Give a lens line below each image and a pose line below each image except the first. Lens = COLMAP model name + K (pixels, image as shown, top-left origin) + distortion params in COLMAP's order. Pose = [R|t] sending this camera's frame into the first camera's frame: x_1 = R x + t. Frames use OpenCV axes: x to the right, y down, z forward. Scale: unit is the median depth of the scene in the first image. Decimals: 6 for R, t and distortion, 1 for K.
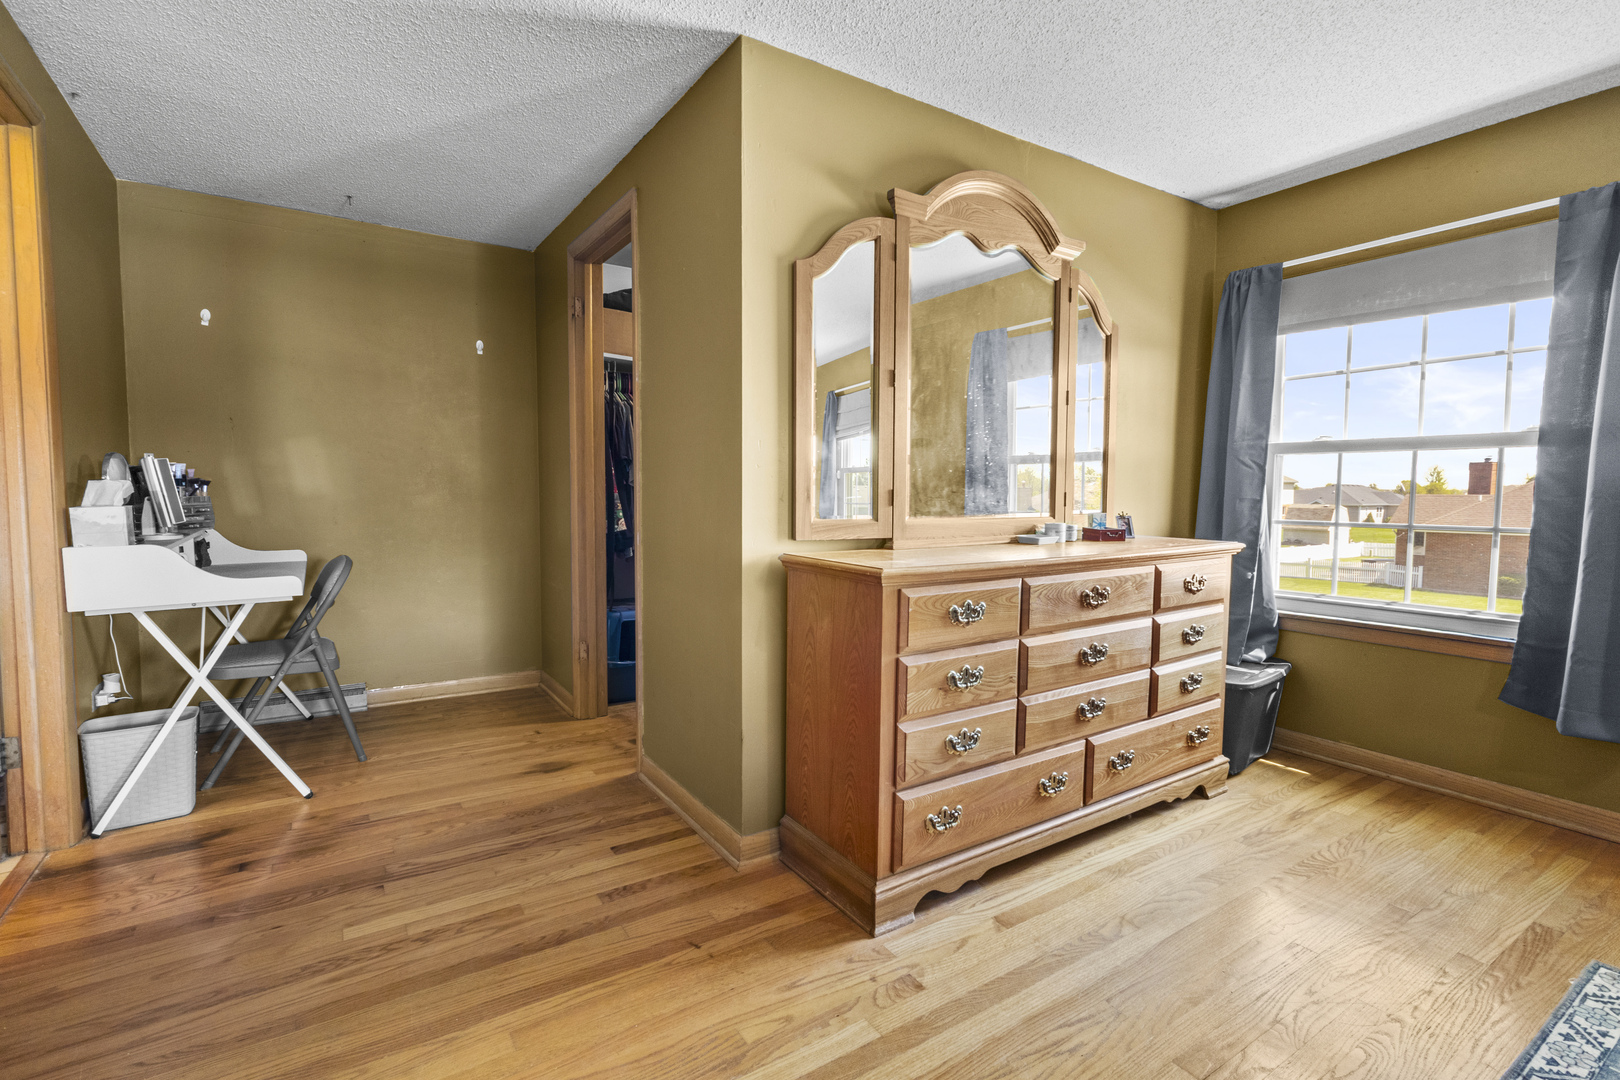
lens RADIAL K [[764.4, 0, 855.6], [0, 764.4, 536.1], [0, 0, 1]] dist [-0.001319, 0.002095]
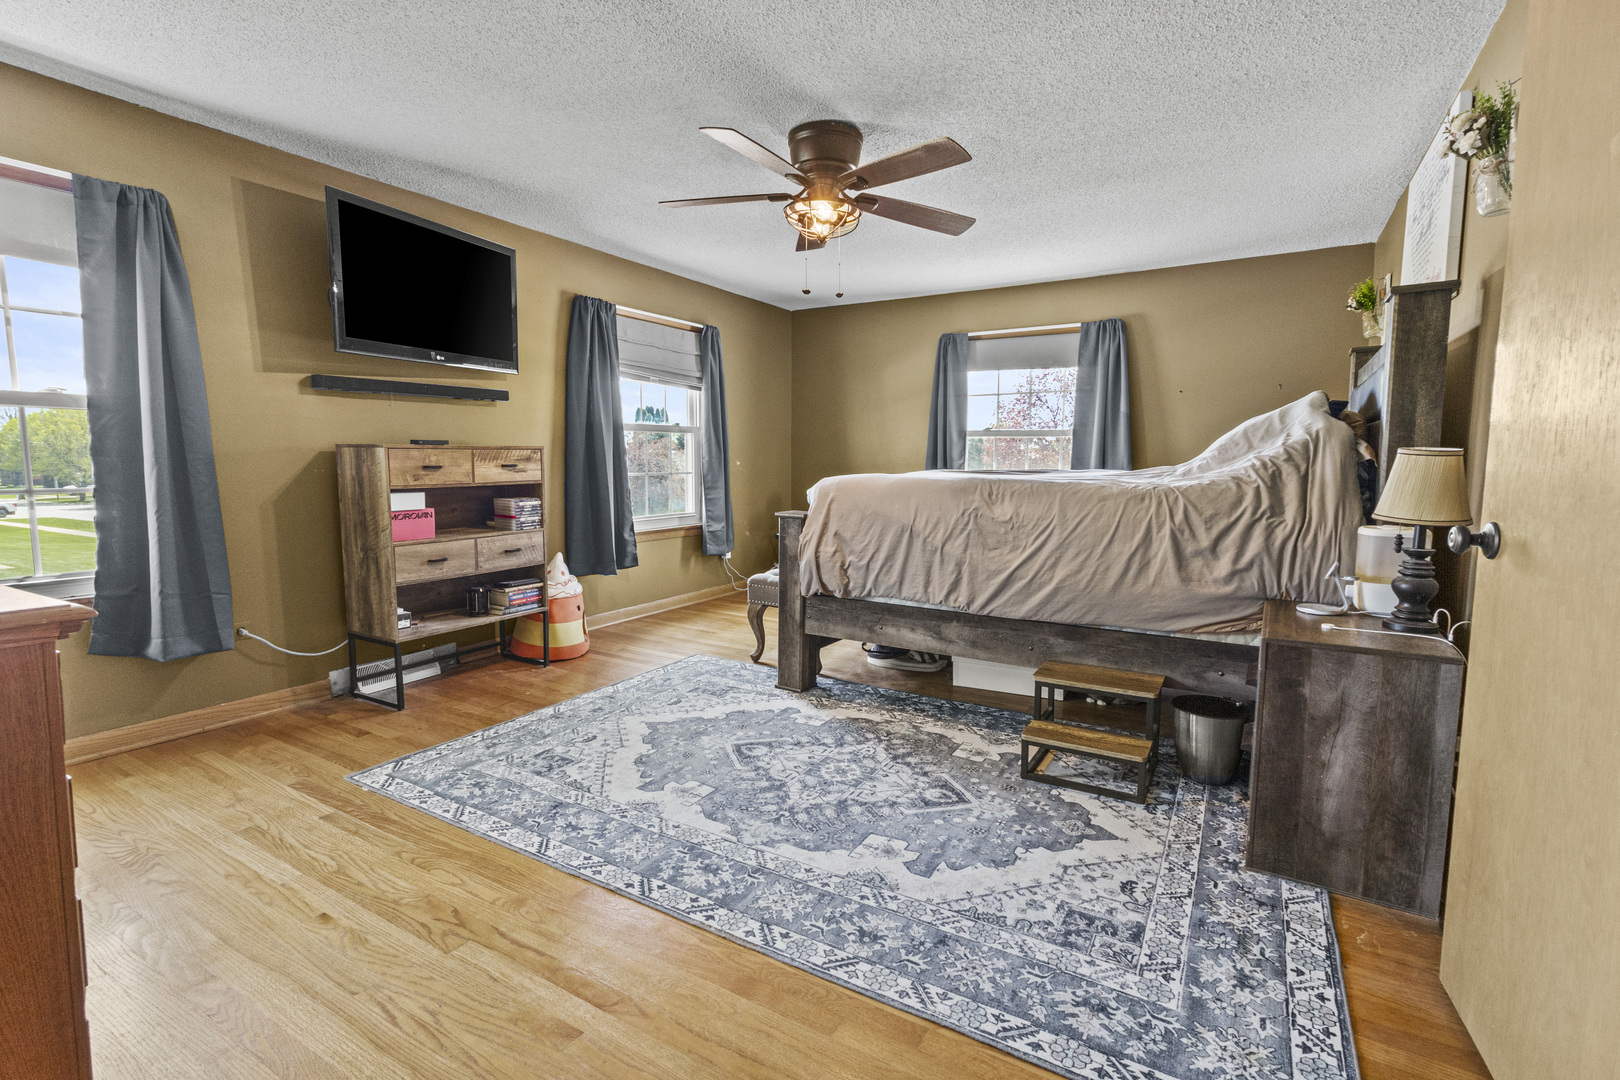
lens RADIAL K [[764.4, 0, 800.4], [0, 764.4, 540.8], [0, 0, 1]] dist [-0.001319, 0.002095]
pose [[-0.431551, -0.102806, 0.896211, -0.495521], [0.047055, 0.989567, 0.136173, -0.034160], [-0.900860, 0.100937, -0.422212, 0.564975]]
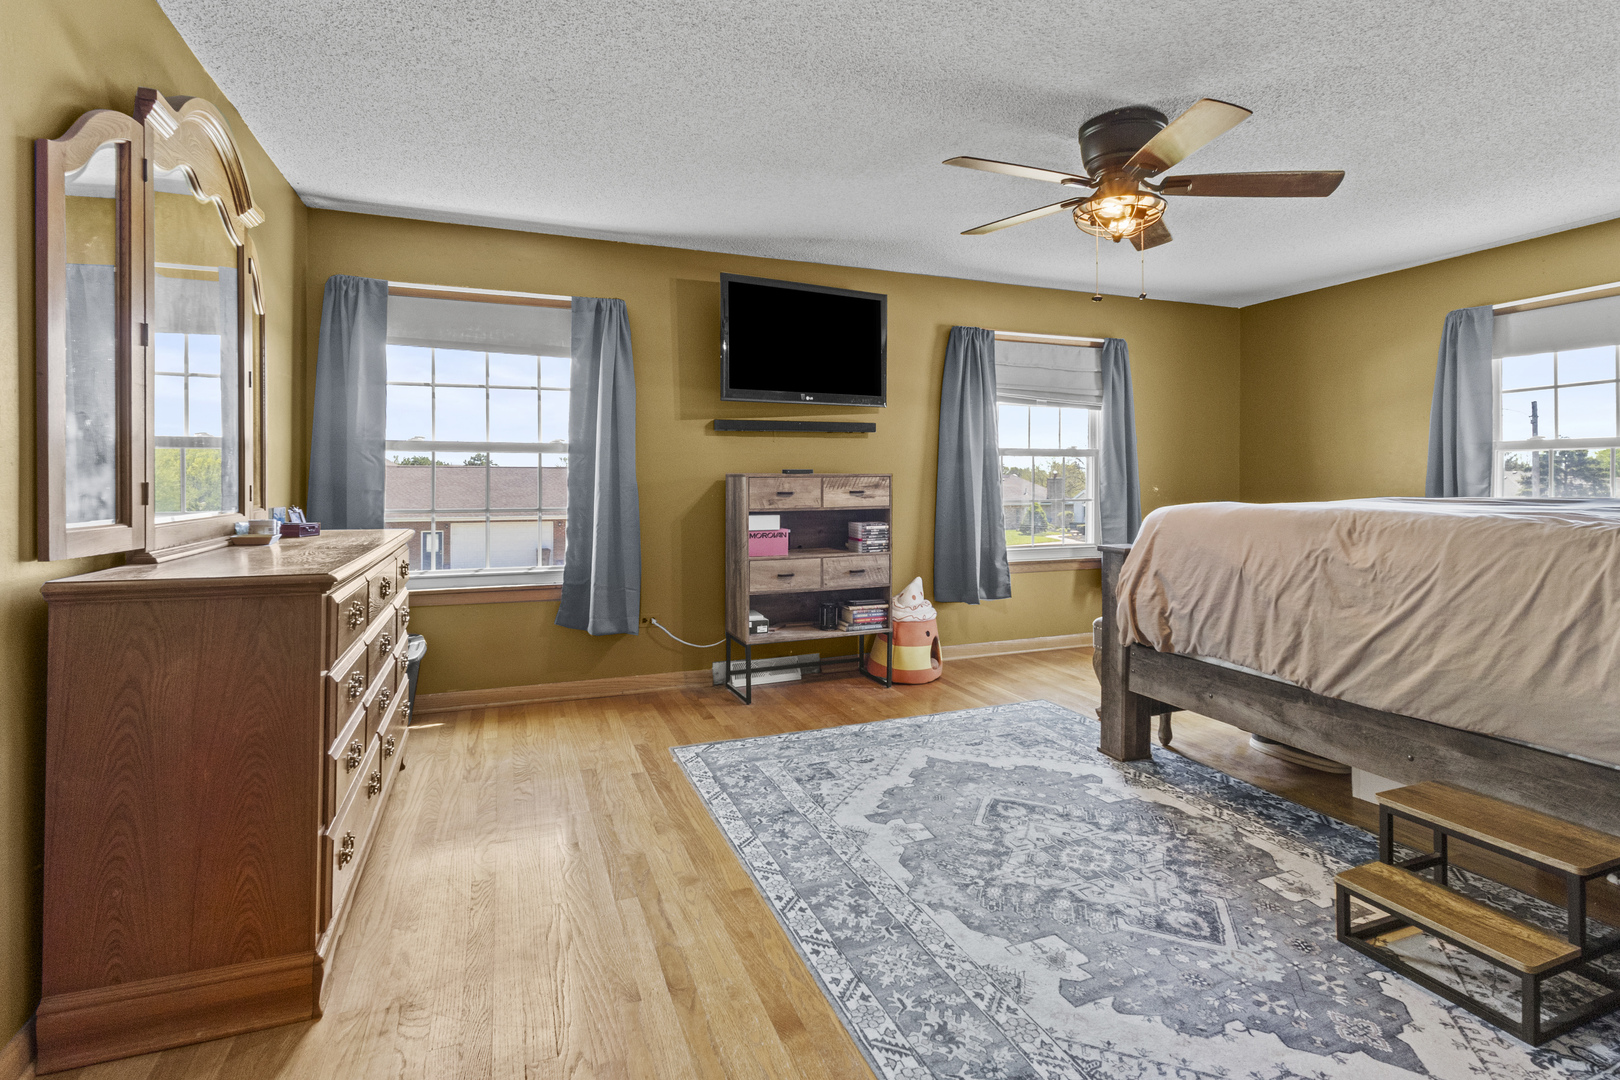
lens RADIAL K [[799.3, 0, 797.2], [0, 799.3, 487.1], [0, 0, 1]] dist [0.000732, 0.003467]
pose [[0.210961, -0.008958, 0.977453, -0.568806], [0.060926, 0.998134, -0.004002, -0.015148], [-0.975594, 0.060397, 0.211114, 0.213875]]
